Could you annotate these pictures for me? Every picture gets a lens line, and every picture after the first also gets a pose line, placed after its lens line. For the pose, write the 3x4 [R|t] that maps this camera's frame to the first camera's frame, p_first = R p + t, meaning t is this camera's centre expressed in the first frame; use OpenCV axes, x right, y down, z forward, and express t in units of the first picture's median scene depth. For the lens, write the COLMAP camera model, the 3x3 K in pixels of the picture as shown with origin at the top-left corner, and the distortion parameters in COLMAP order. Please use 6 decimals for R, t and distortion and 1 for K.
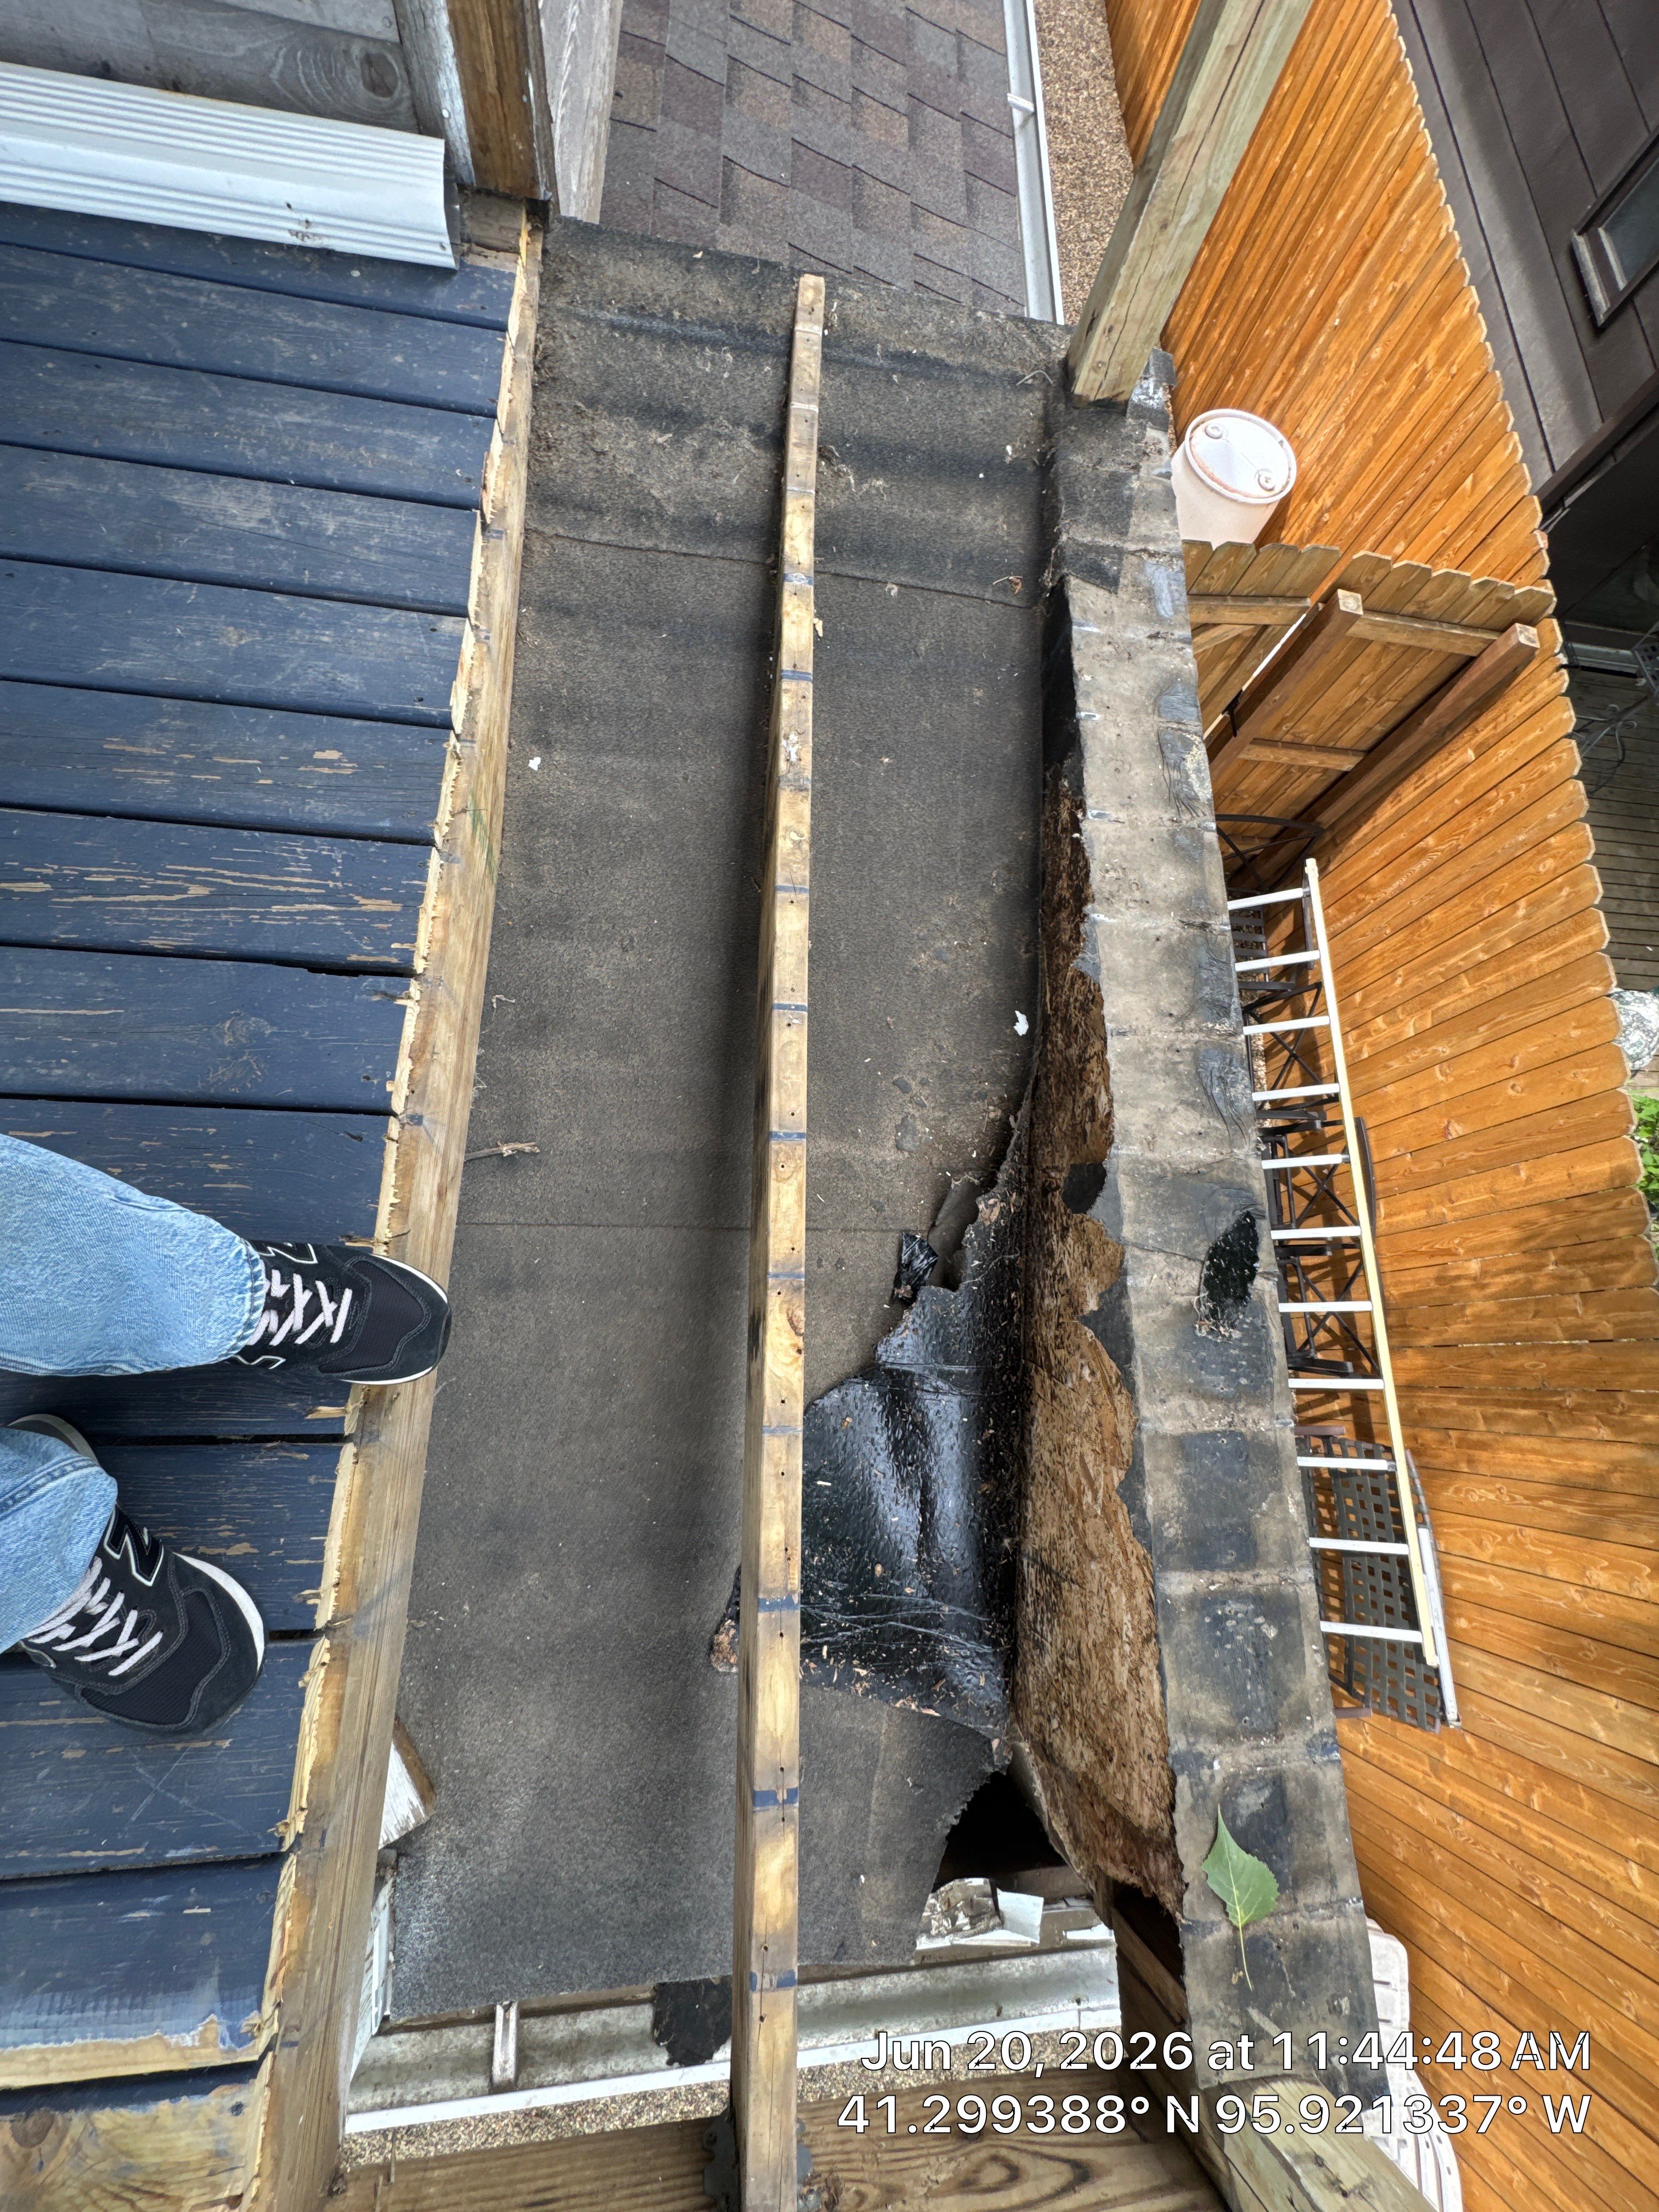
lens RADIAL K [[879.5, 0, 837.4], [0, 879.5, 1108.9], [0, 0, 1]] dist [-0.002699, -0.000059]
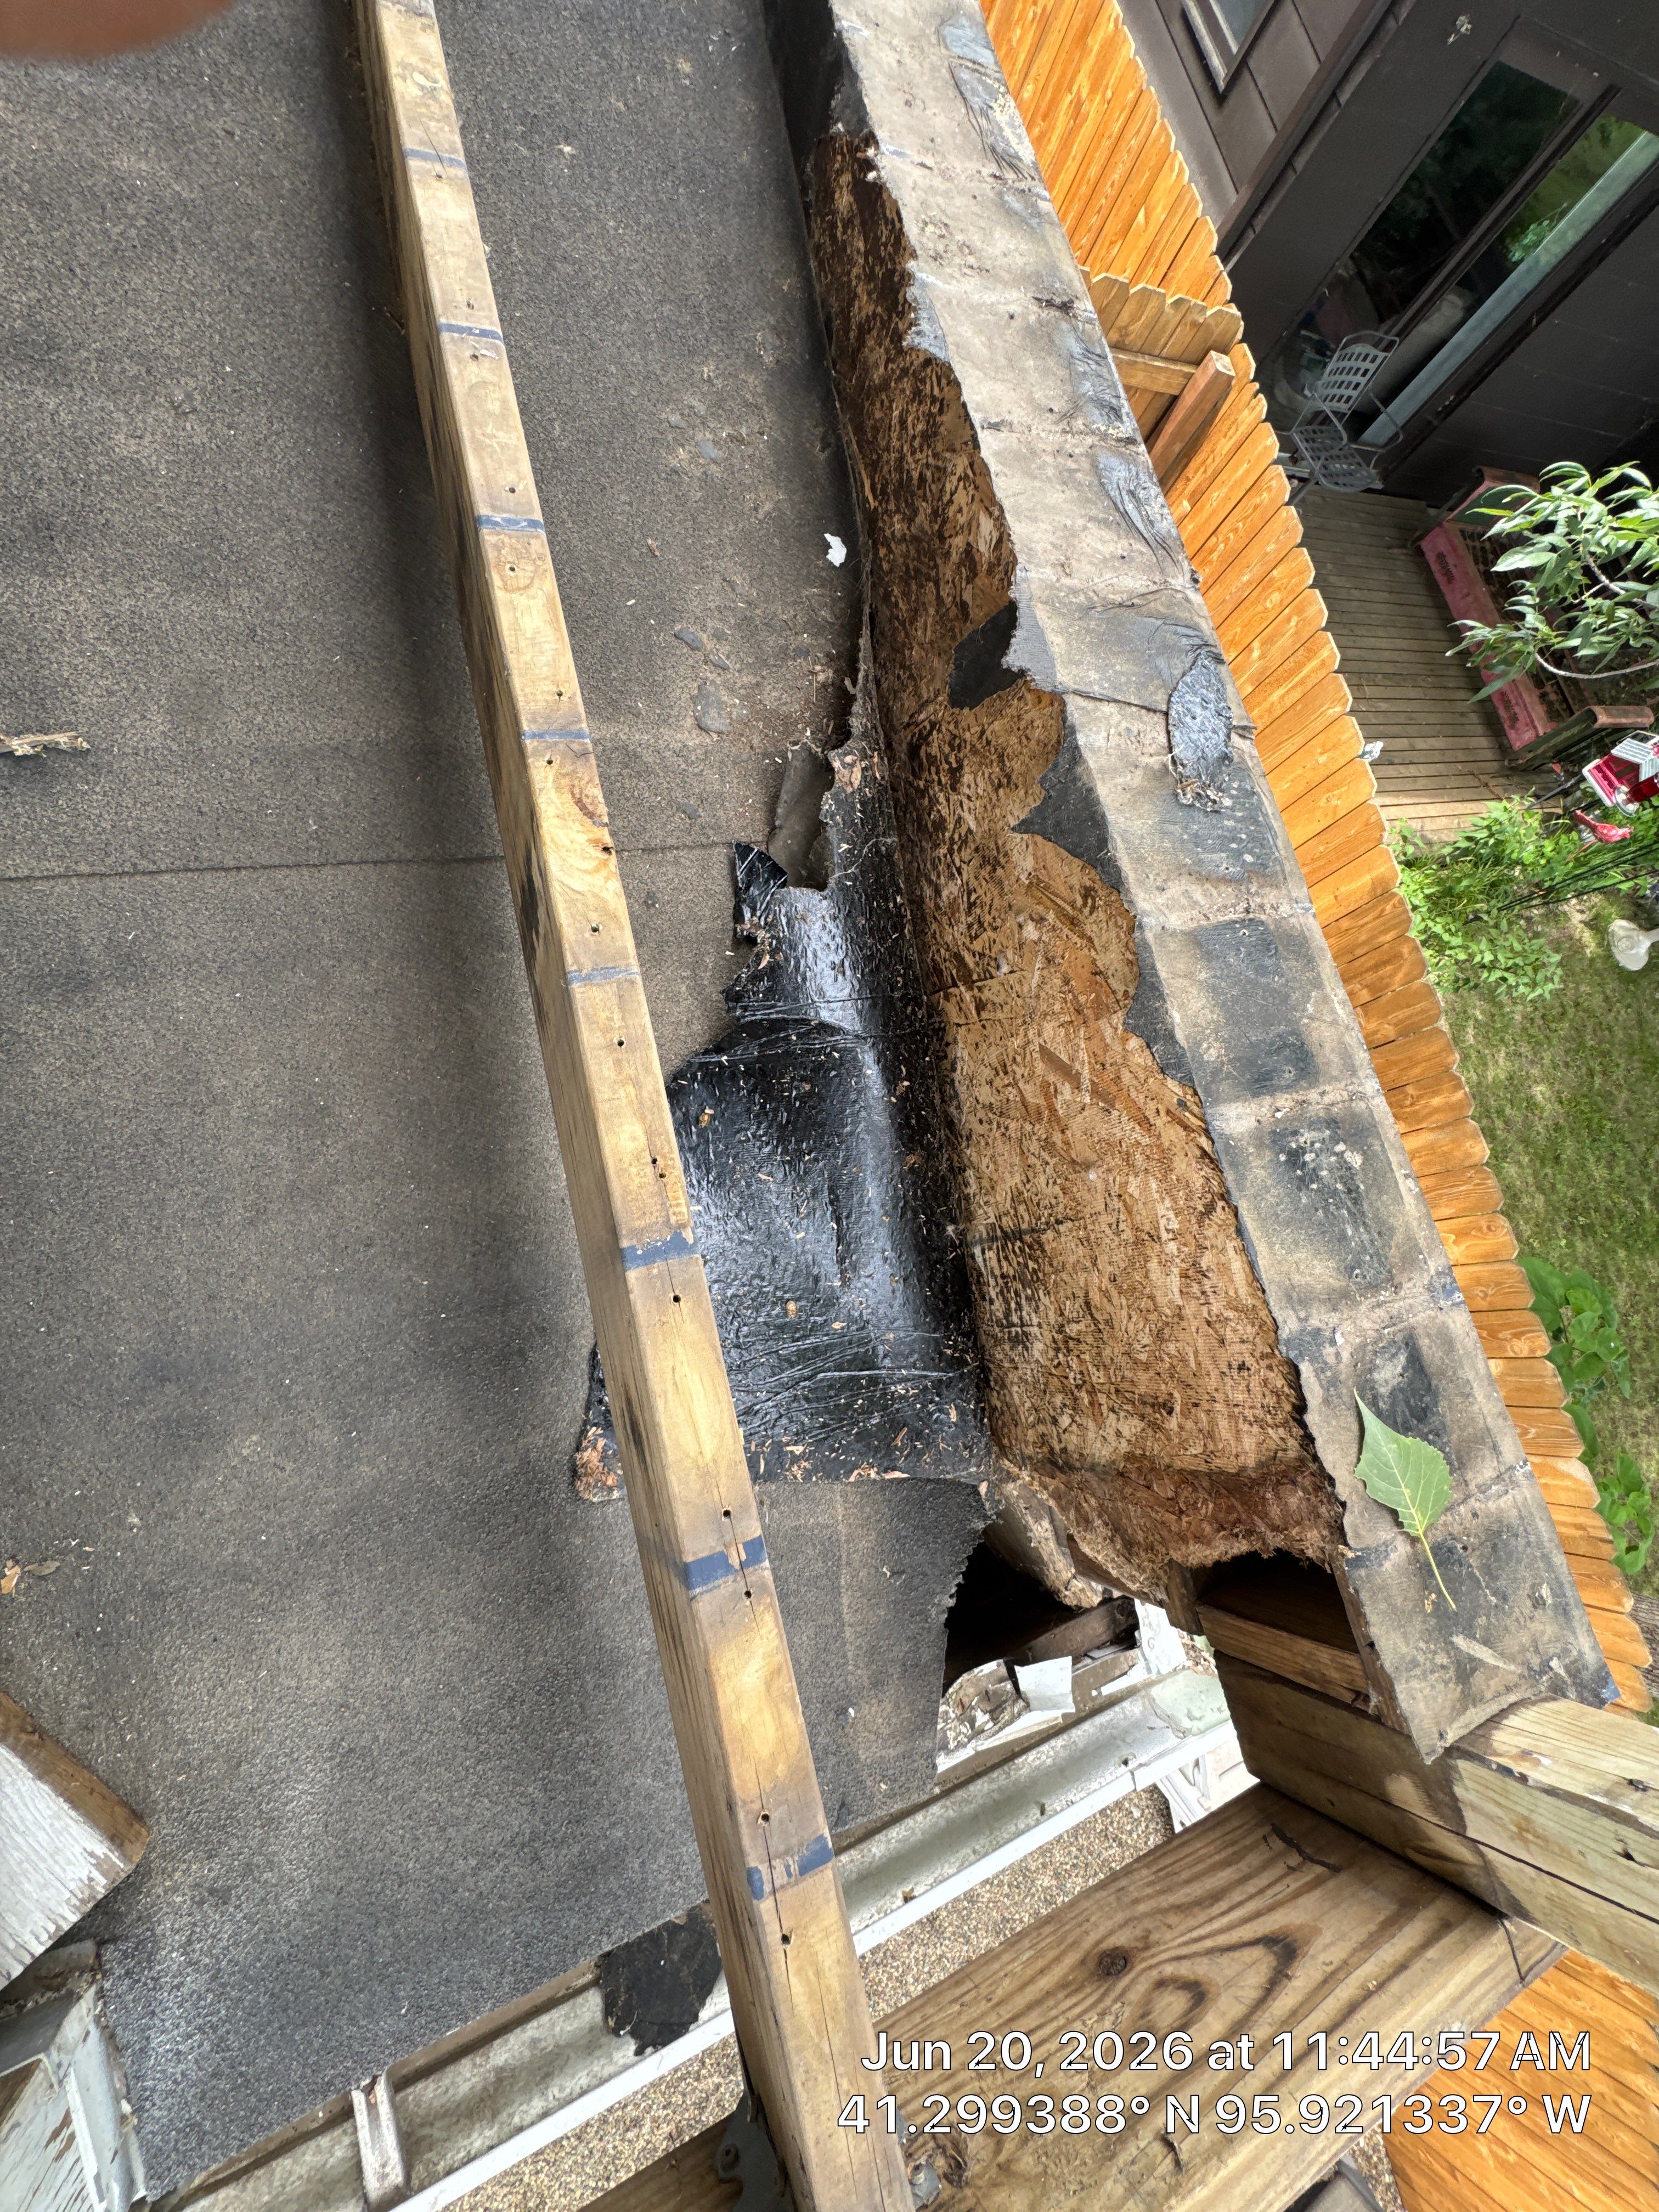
lens RADIAL K [[861.0, 0, 833.4], [0, 861.0, 1123.2], [0, 0, 1]] dist [-0.002548, 0.000474]
pose [[0.953591, -0.199961, 0.225121, -0.050913], [0.184835, 0.978947, 0.086593, 0.338980], [-0.237697, -0.040964, 0.970475, 0.334837]]
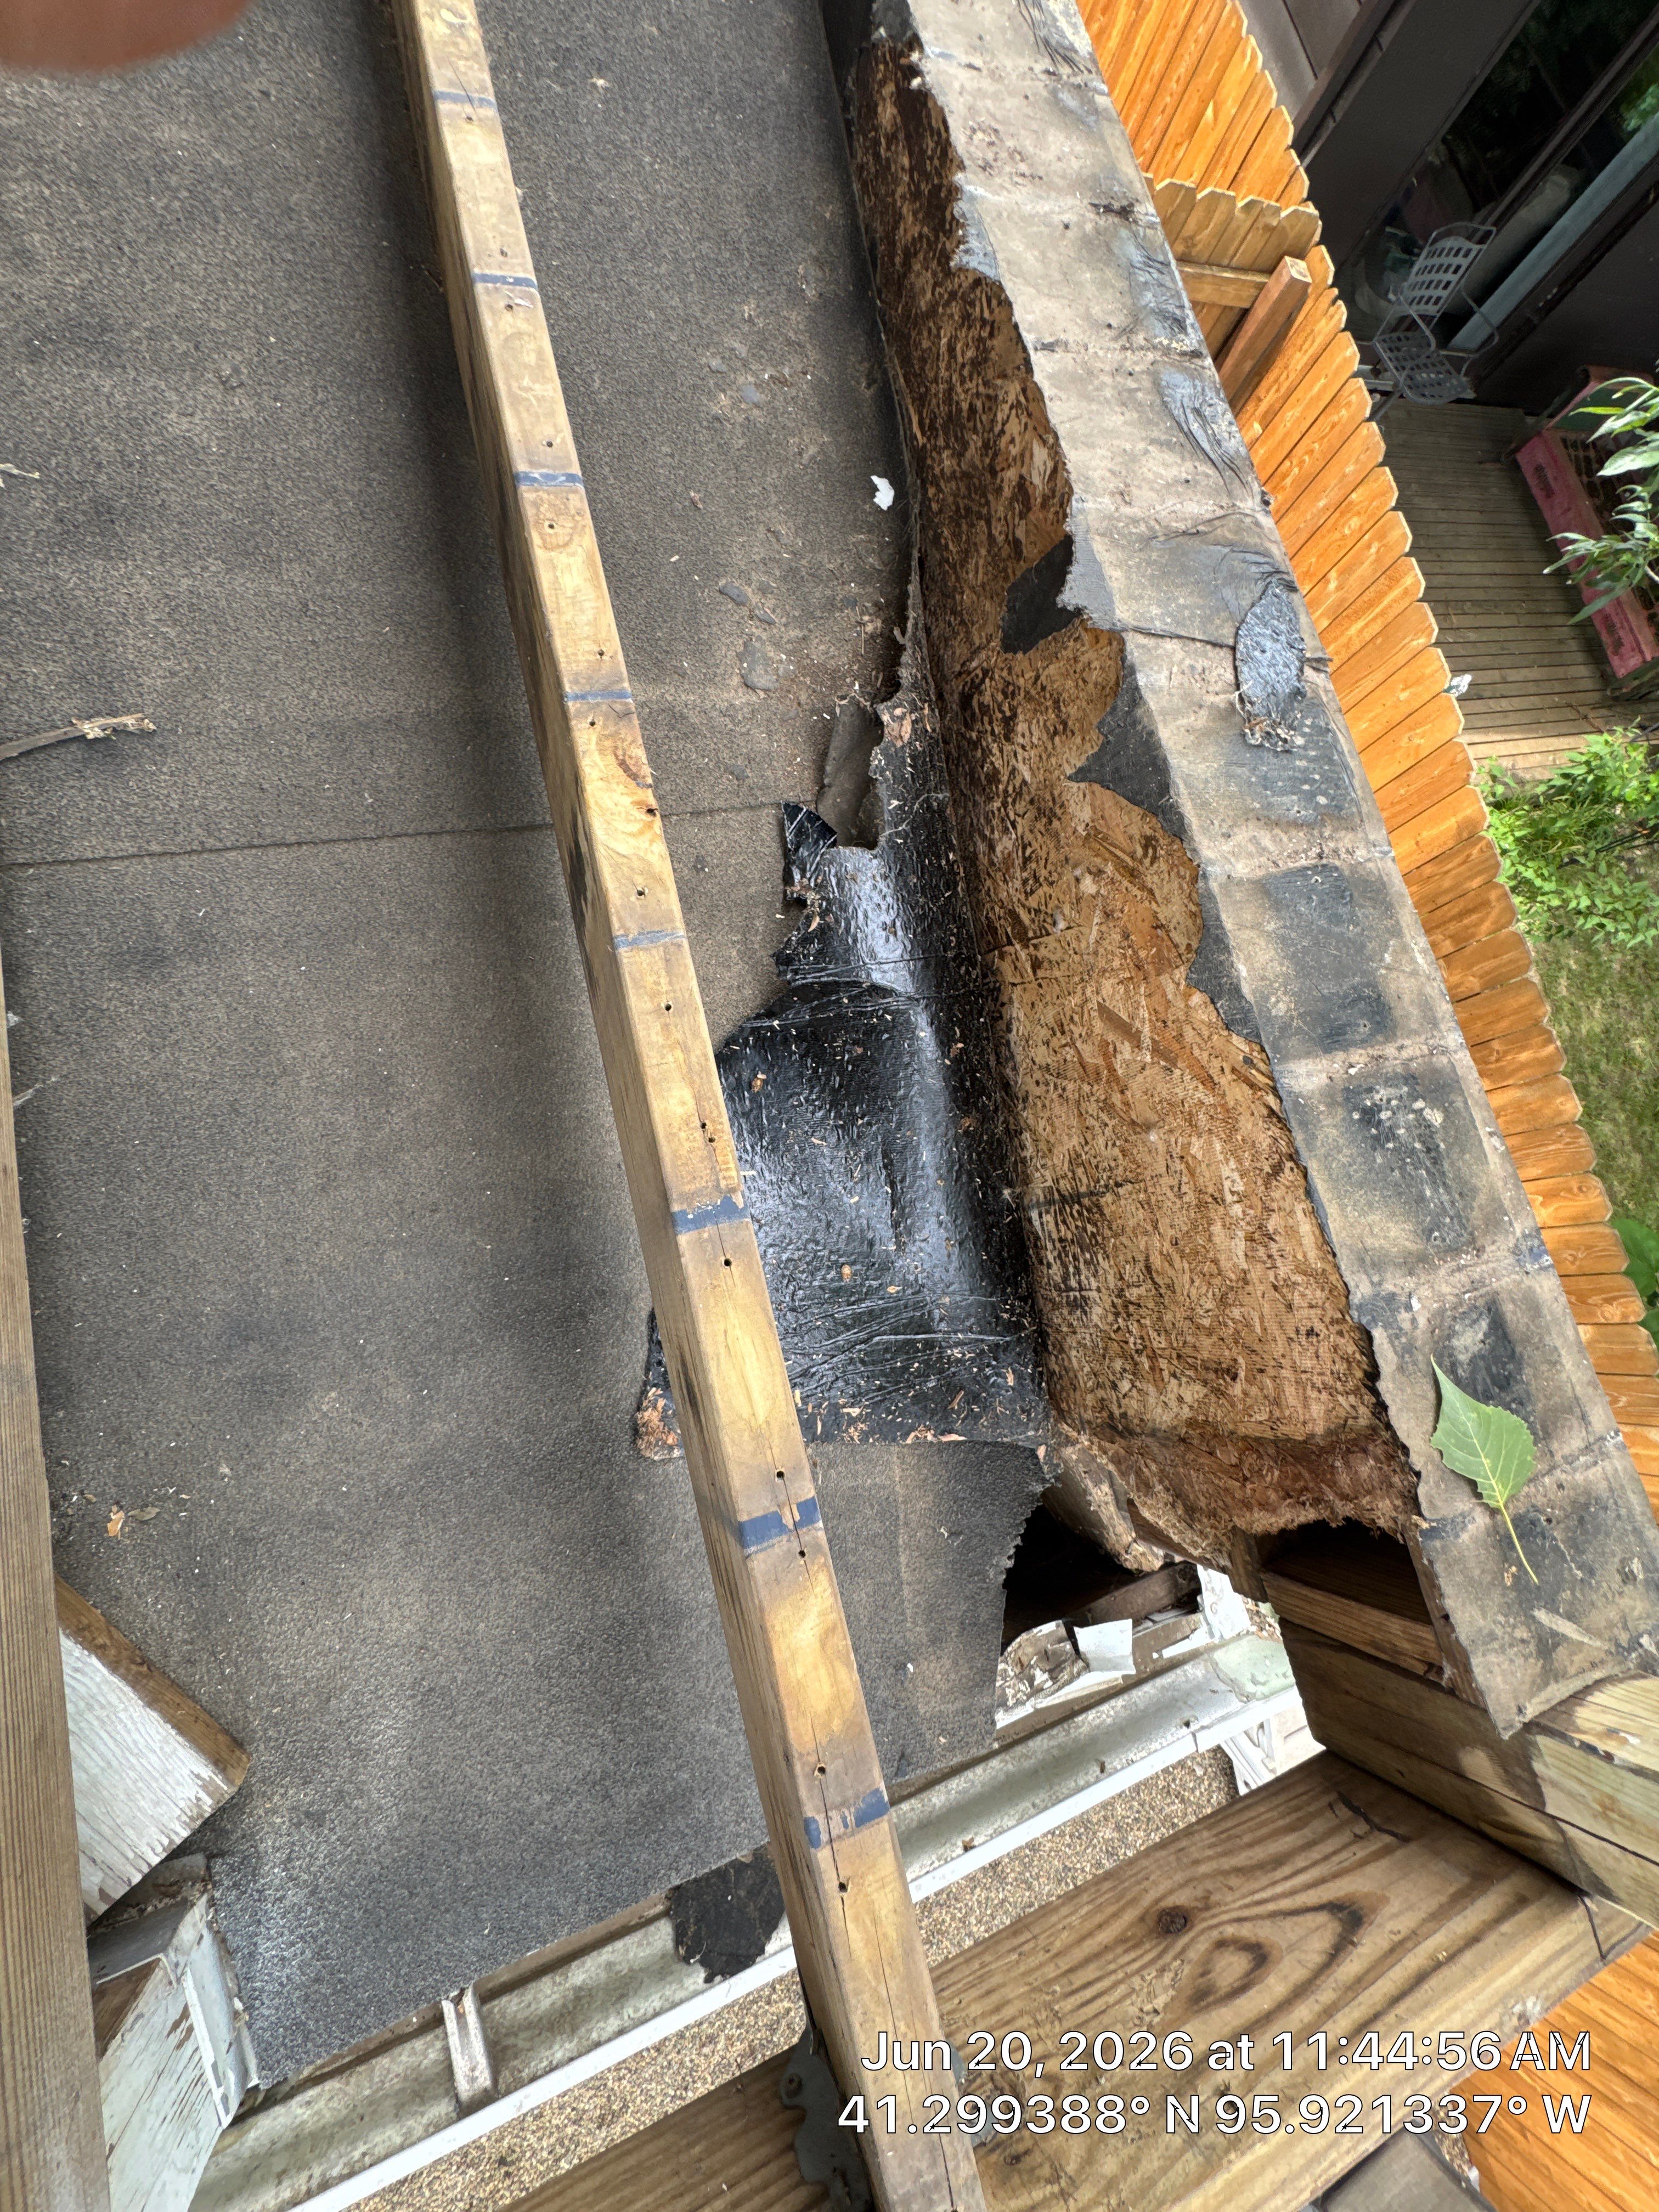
lens RADIAL K [[859.8, 0, 836.5], [0, 859.8, 1120.4], [0, 0, 1]] dist [-0.002096, 0.000096]
pose [[0.963319, -0.217781, 0.156805, -0.046266], [0.201965, 0.973109, 0.110764, 0.341662], [-0.176710, -0.075032, 0.981399, 0.340358]]
